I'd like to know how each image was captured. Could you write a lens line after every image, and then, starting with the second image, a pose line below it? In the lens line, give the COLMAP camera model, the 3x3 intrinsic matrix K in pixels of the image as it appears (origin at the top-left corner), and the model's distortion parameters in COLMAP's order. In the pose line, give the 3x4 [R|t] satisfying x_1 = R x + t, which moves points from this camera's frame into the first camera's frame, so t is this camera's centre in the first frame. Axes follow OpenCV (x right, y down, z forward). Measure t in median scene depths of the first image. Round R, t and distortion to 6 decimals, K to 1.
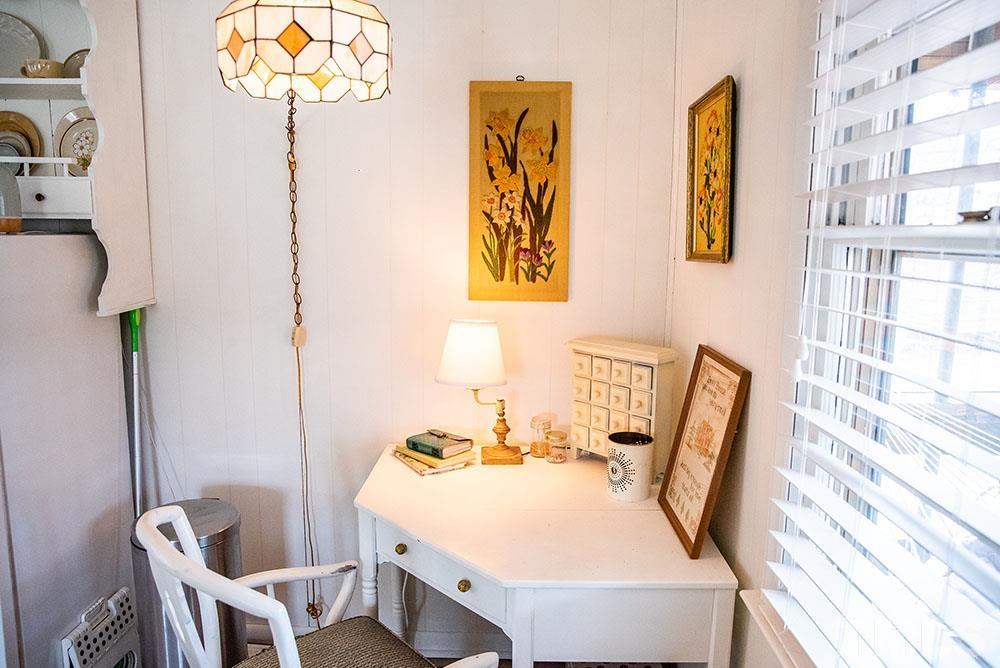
lens RADIAL K [[708.1, 0, 500.0], [0, 708.1, 334.0], [0, 0, 1]] dist [-0.120021, 0.095883]
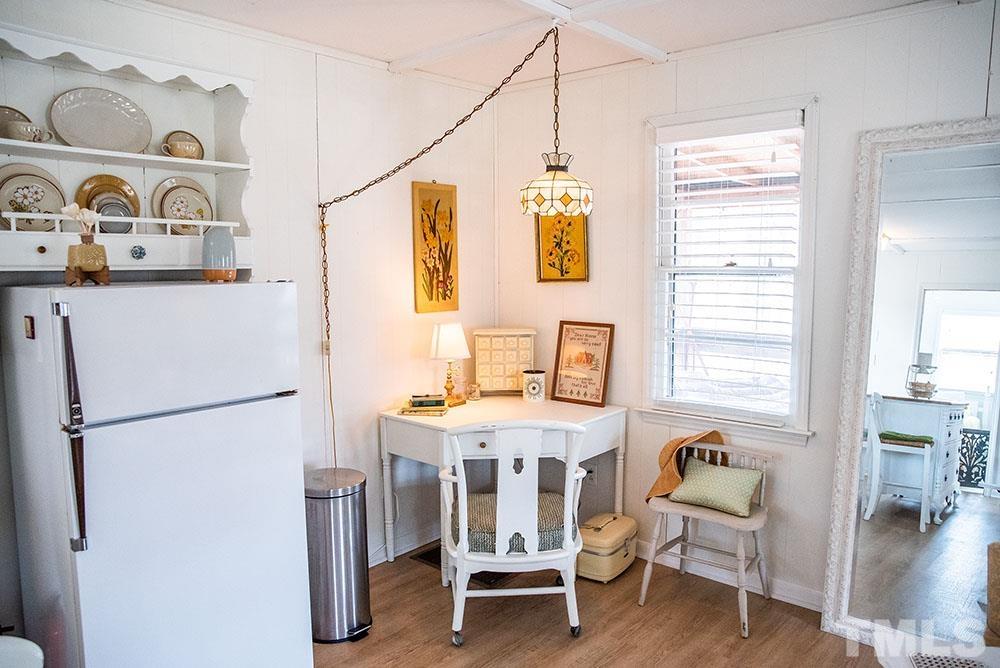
lens RADIAL K [[708.1, 0, 500.0], [0, 708.1, 334.0], [0, 0, 1]] dist [-0.120021, 0.095883]
pose [[0.631622, -0.094874, 0.769449, -1.215189], [0.126266, 0.991821, 0.018644, -0.007117], [-0.764925, 0.085380, 0.638436, -0.190700]]
